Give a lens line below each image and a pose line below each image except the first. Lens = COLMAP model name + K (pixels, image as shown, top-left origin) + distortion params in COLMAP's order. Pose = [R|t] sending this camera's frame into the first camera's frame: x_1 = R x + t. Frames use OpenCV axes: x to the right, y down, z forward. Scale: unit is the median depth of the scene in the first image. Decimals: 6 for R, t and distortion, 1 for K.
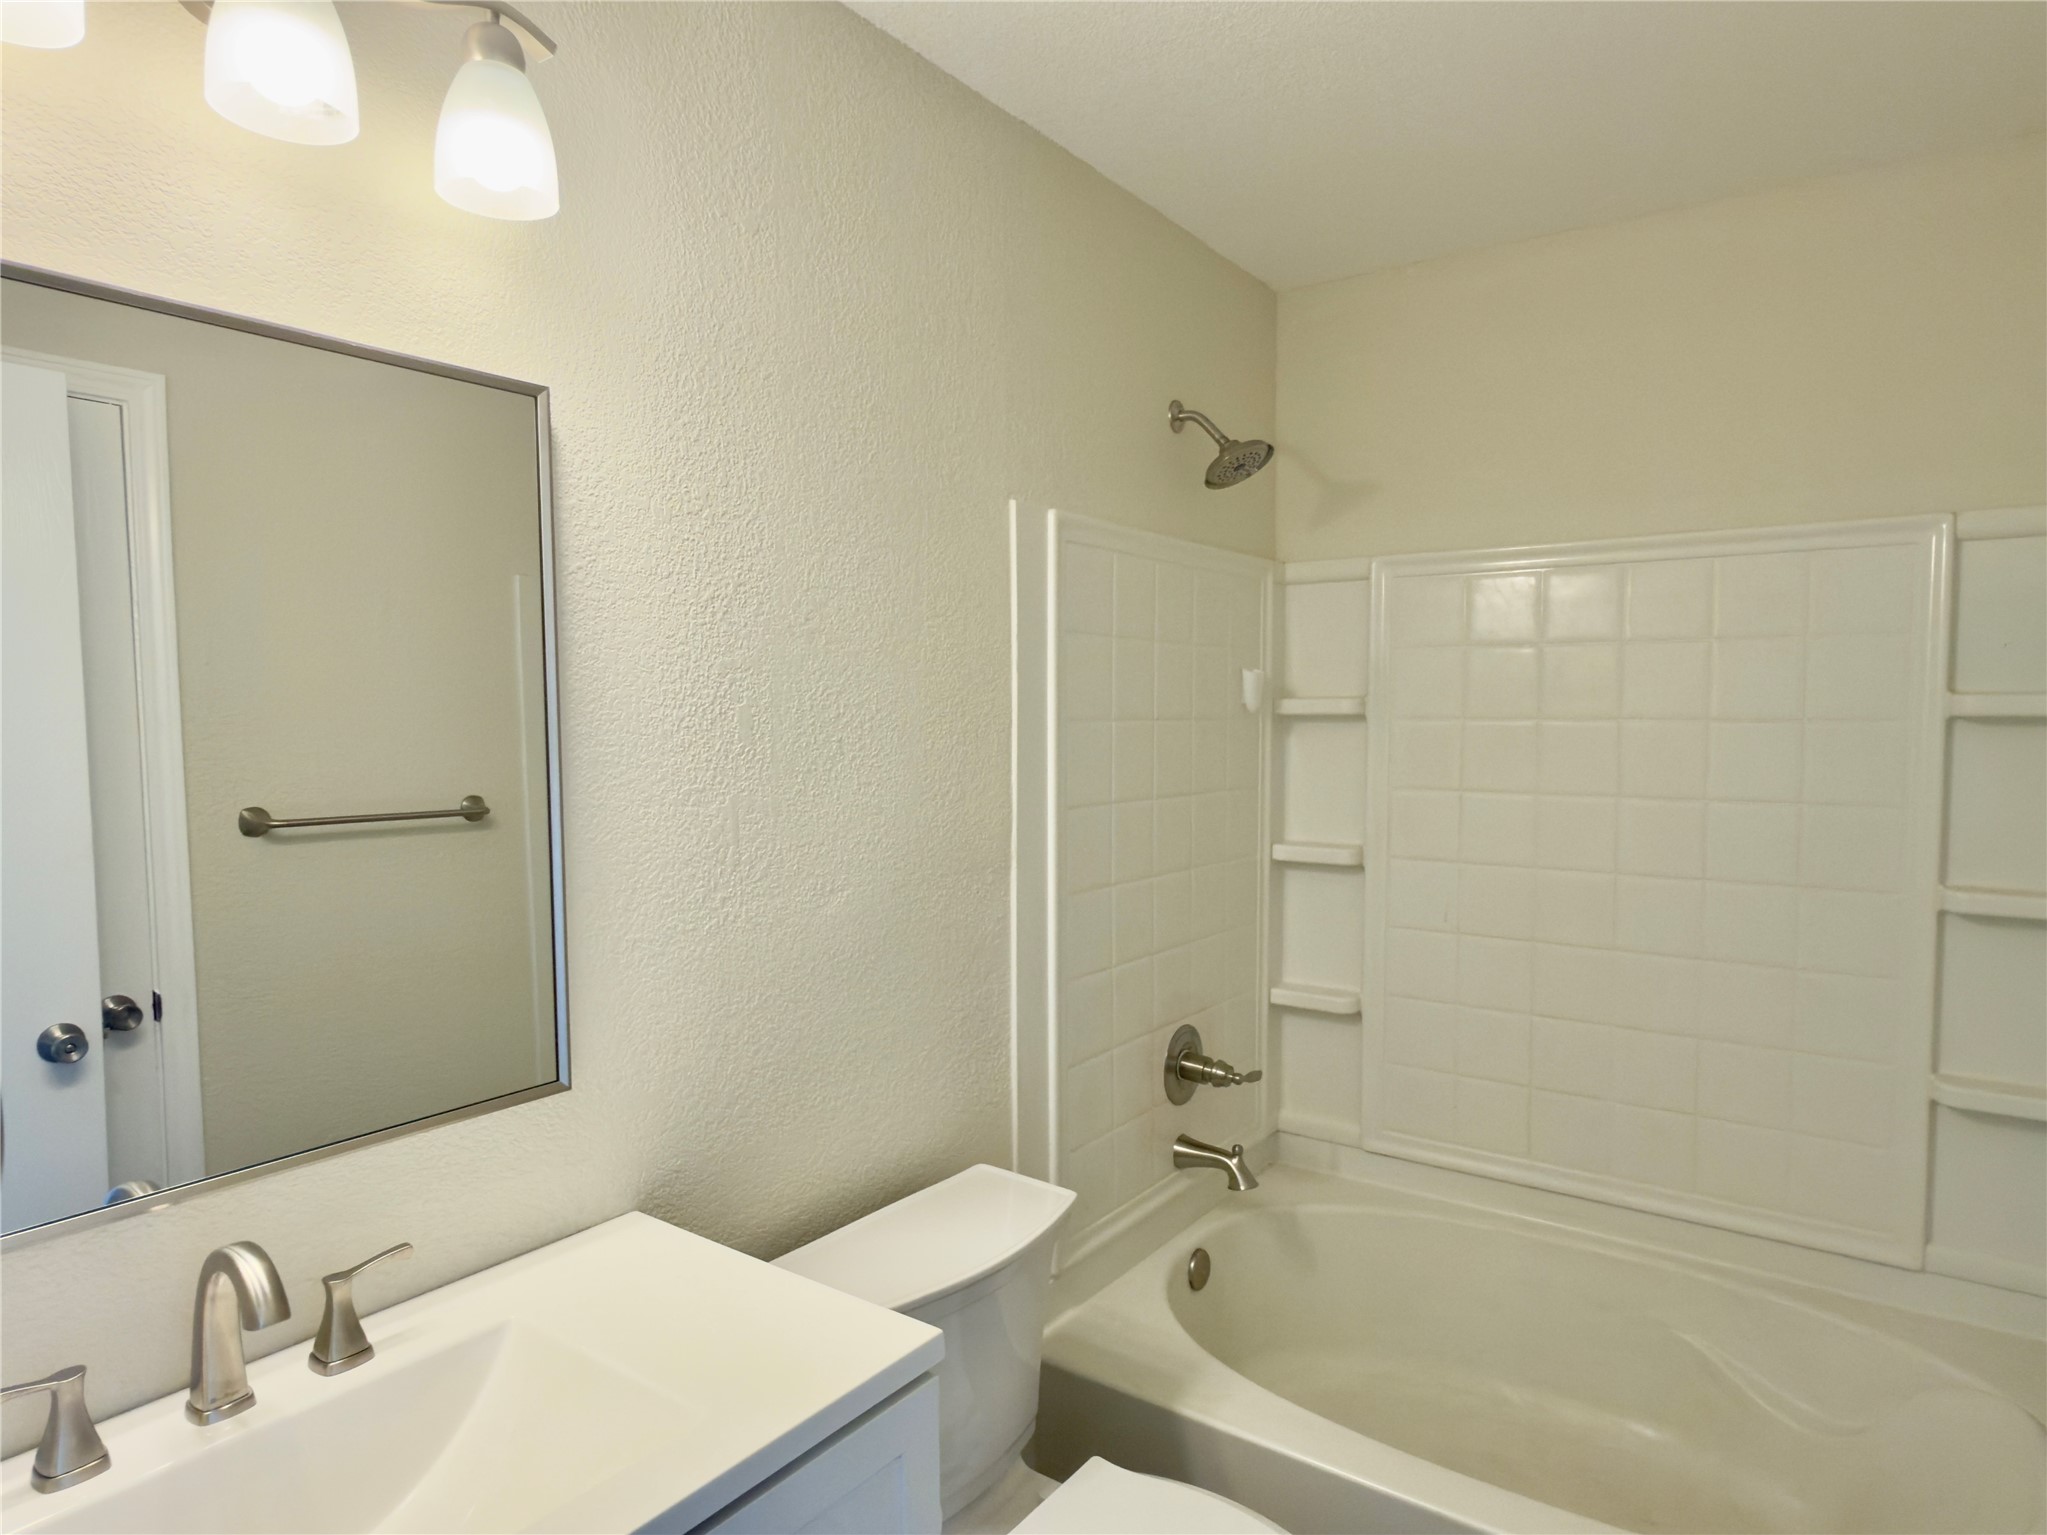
lens RADIAL K [[1201.2, 0, 1023.8], [0, 1201.2, 768.3], [0, 0, 1]] dist [0.002194, -0.002079]
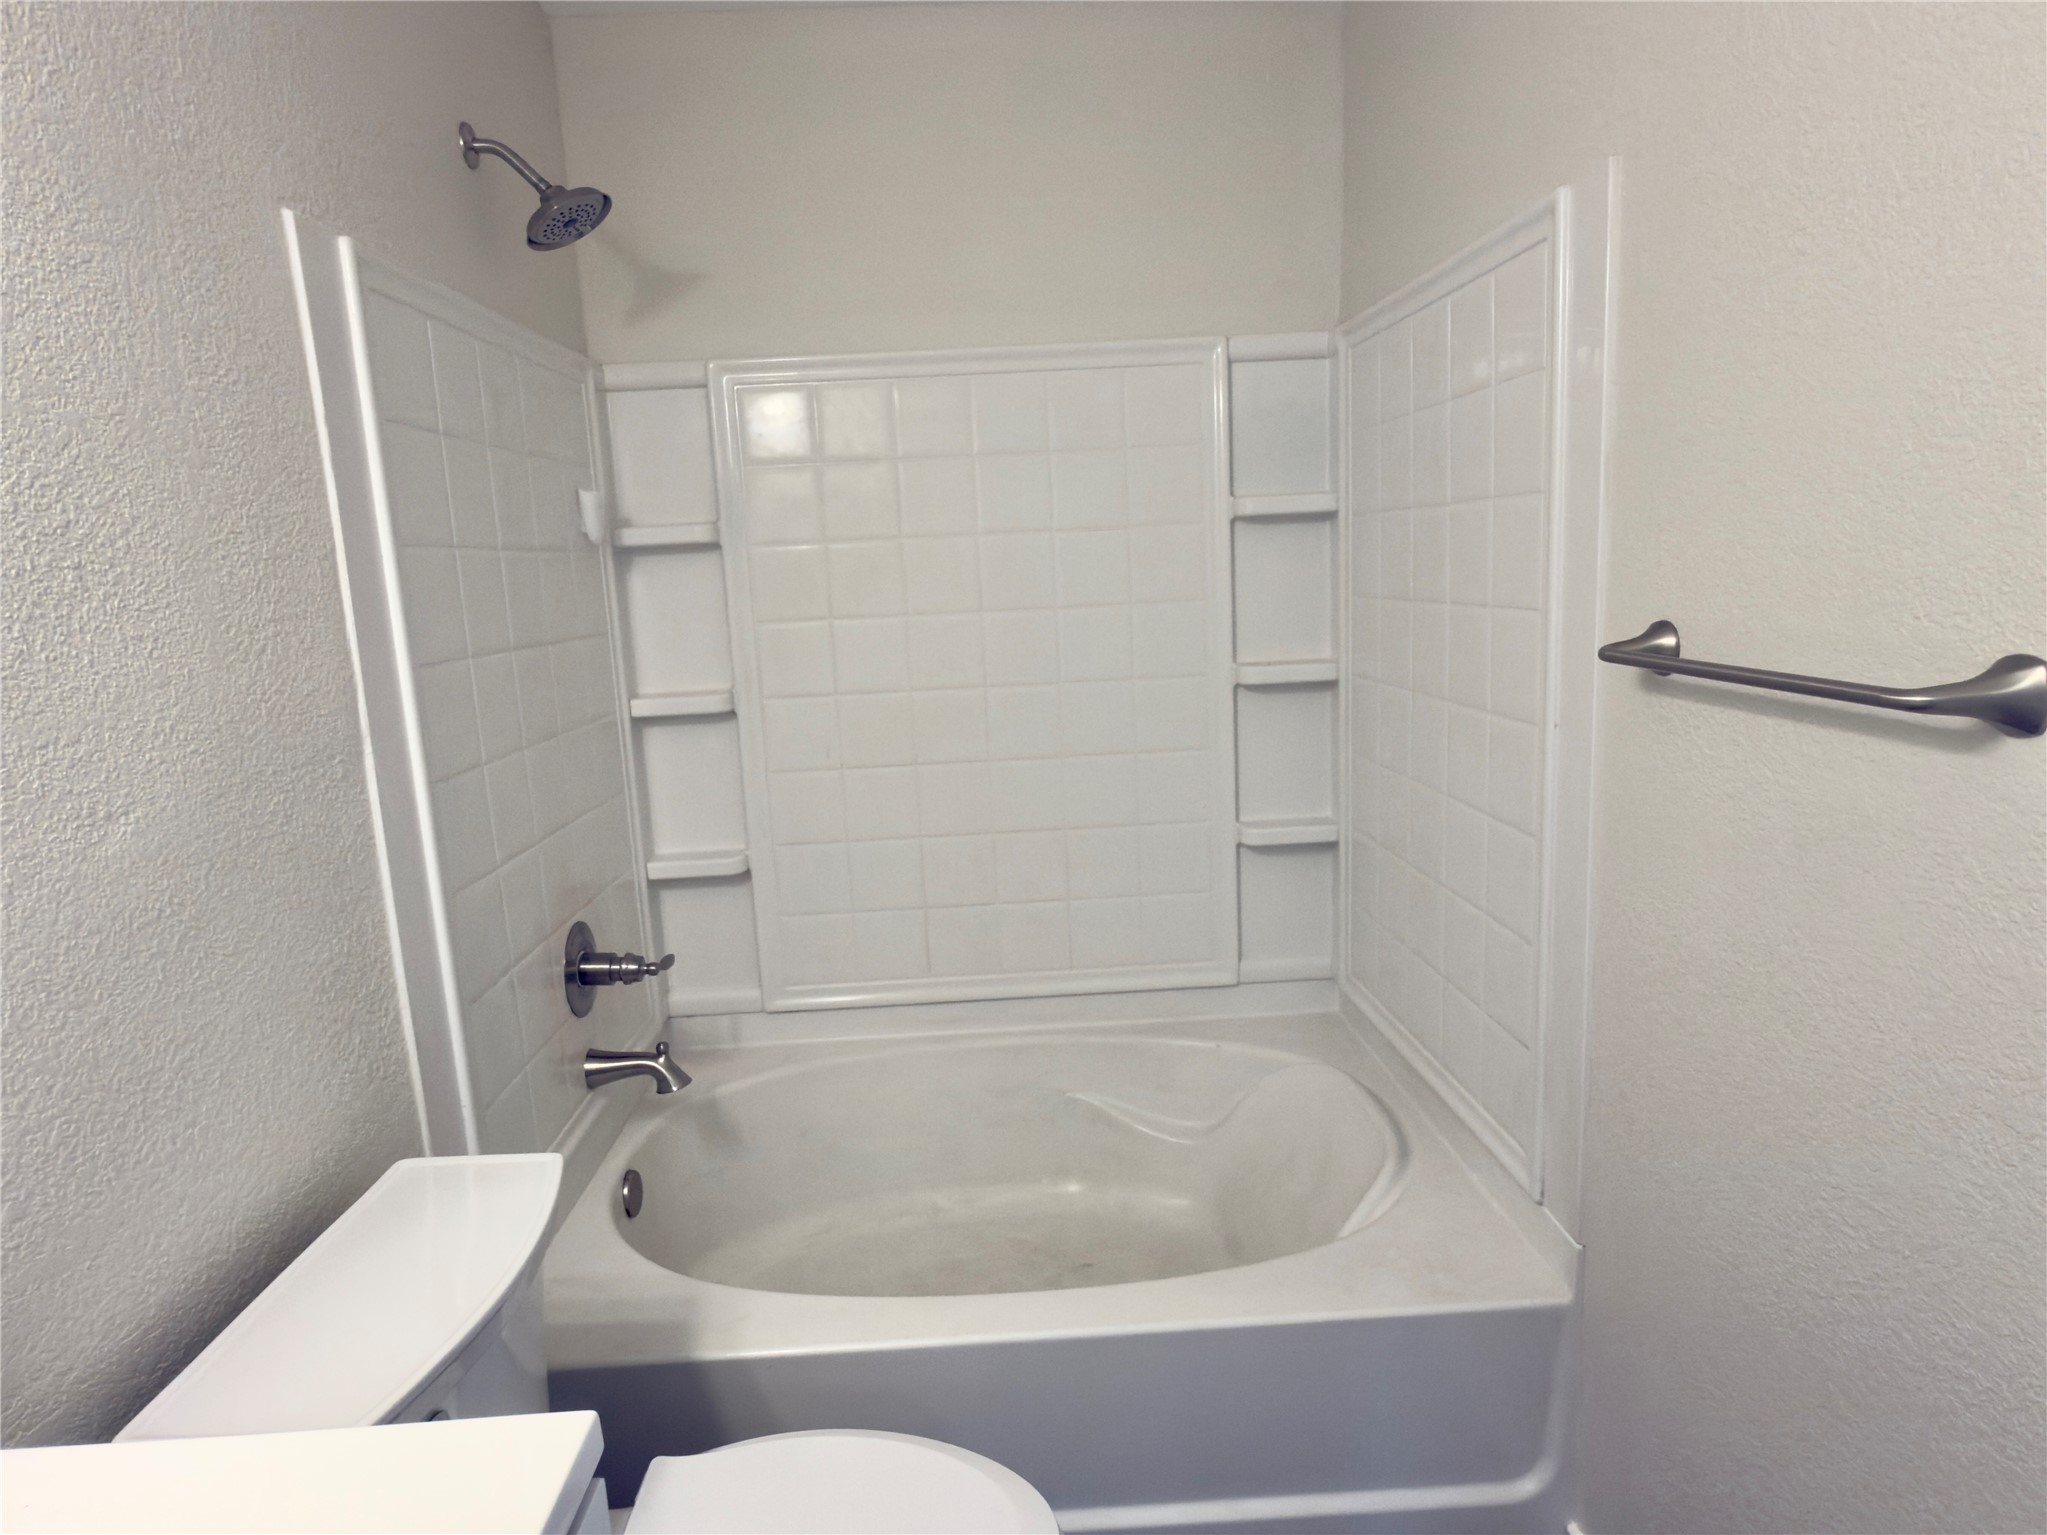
lens RADIAL K [[1201.2, 0, 1014.9], [0, 1201.2, 768.3], [0, 0, 1]] dist [0.002194, -0.002079]
pose [[0.794469, -0.142309, 0.590396, -0.102961], [0.079160, 0.988130, 0.131656, 0.023274], [-0.602124, -0.057860, 0.796303, 0.164765]]
